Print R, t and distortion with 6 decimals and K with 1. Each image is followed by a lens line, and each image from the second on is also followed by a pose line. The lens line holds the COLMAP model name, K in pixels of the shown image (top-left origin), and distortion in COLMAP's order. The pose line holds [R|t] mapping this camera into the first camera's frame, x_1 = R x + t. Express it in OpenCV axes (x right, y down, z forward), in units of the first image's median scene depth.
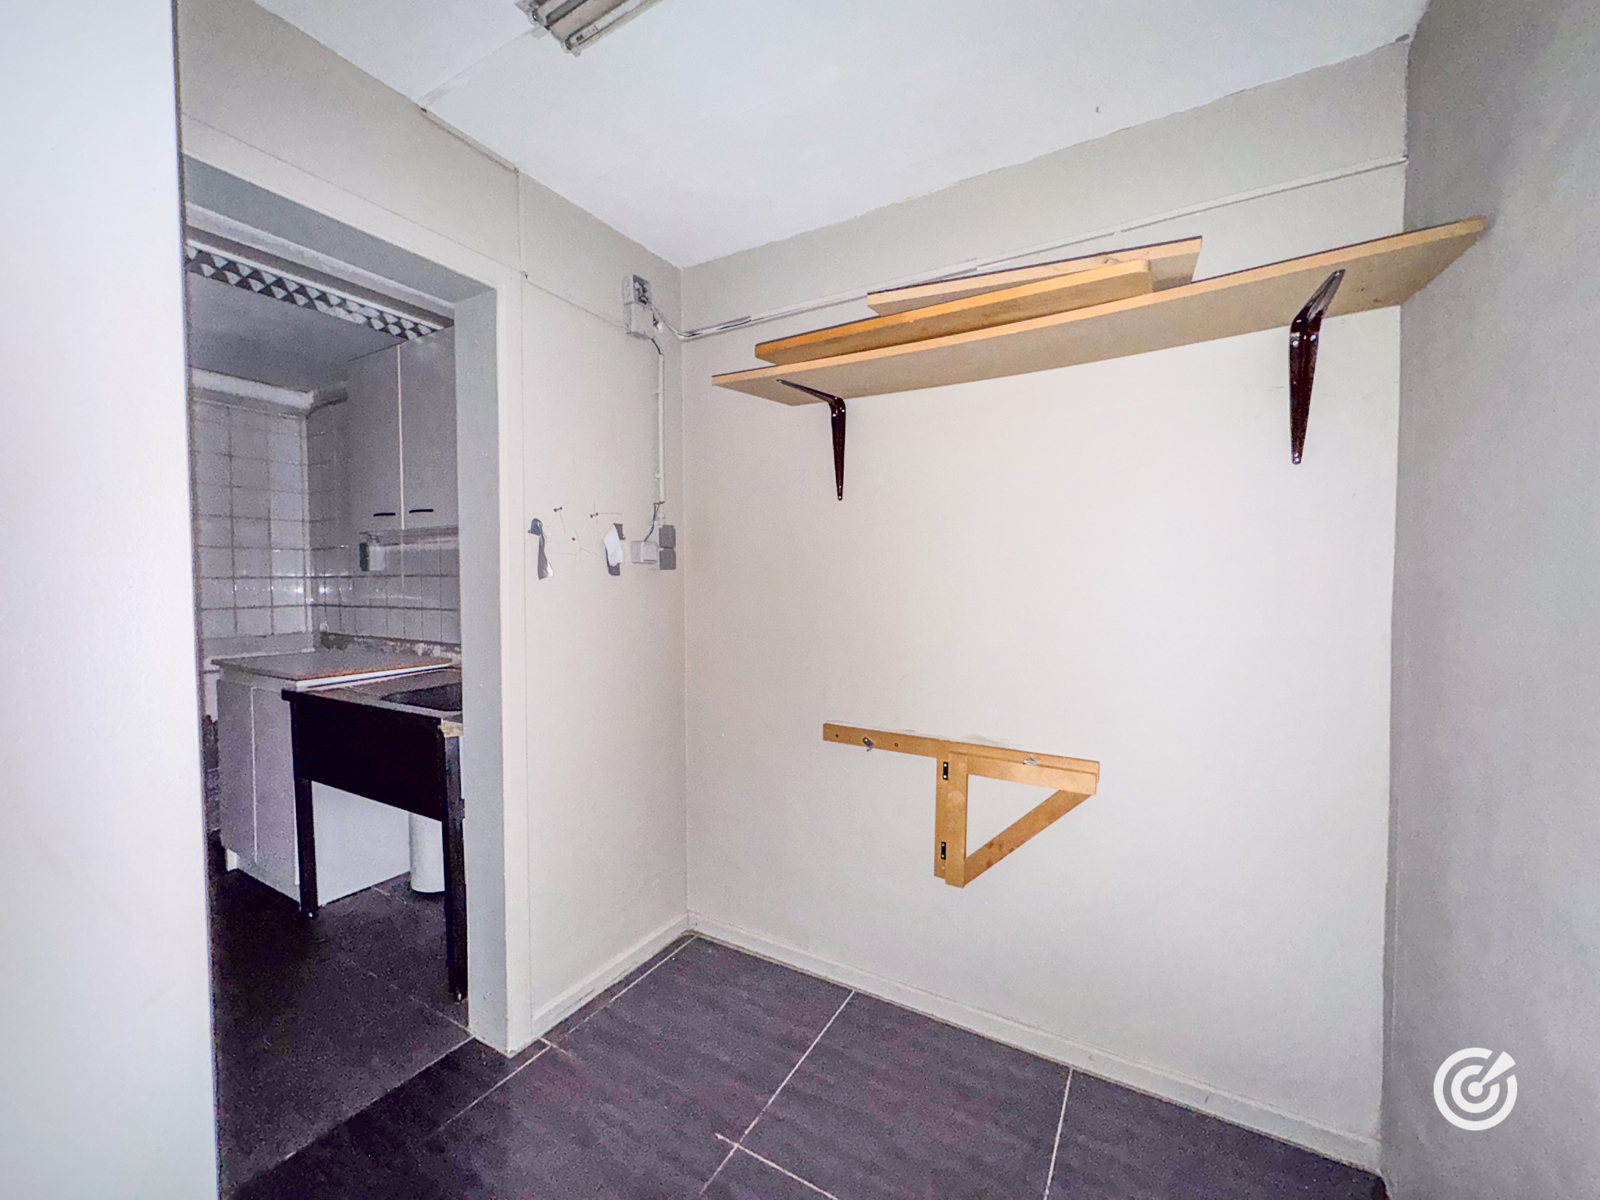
lens RADIAL K [[640.5, 0, 808.0], [0, 640.5, 599.6], [0, 0, 1]] dist [-0.003598, -0.000071]
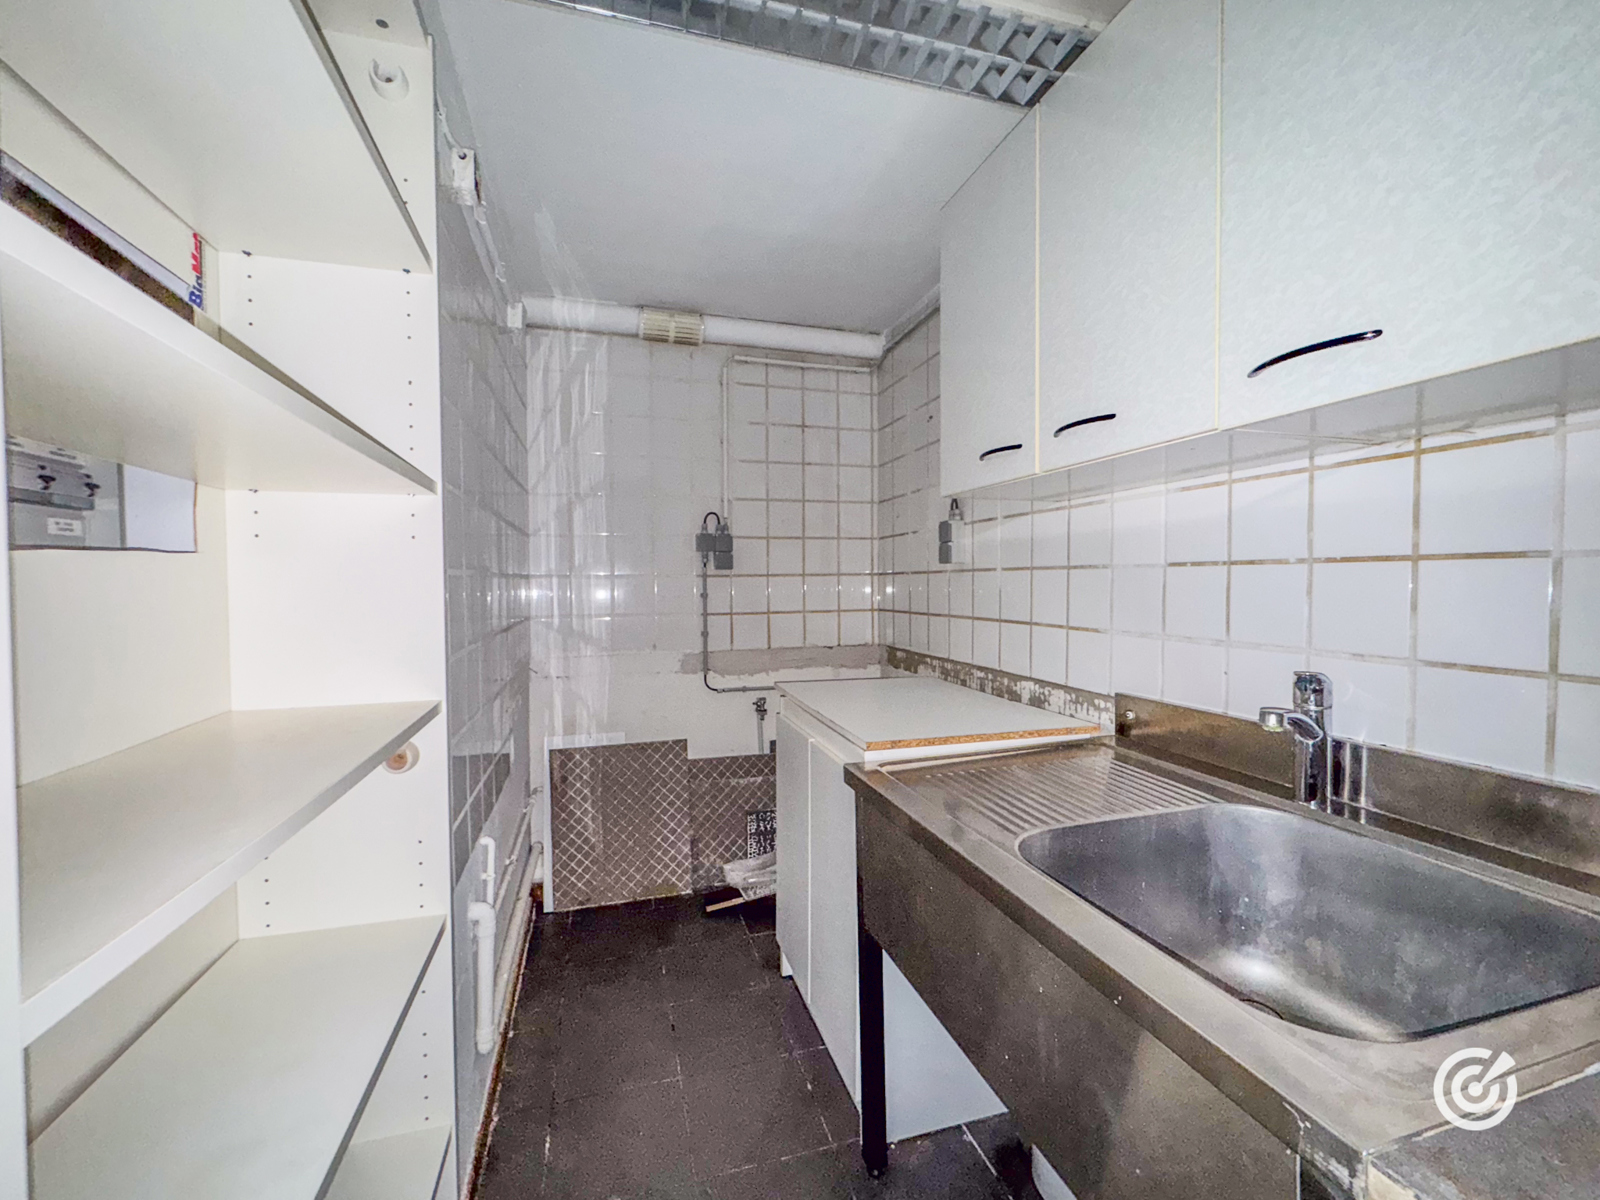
lens RADIAL K [[640.5, 0, 799.5], [0, 640.5, 598.2], [0, 0, 1]] dist [-0.003598, -0.000071]
pose [[0.719549, 0.017104, -0.694231, -0.341405], [-0.018311, 0.999816, 0.005654, -0.008709], [0.694200, 0.008644, 0.719730, 0.416616]]
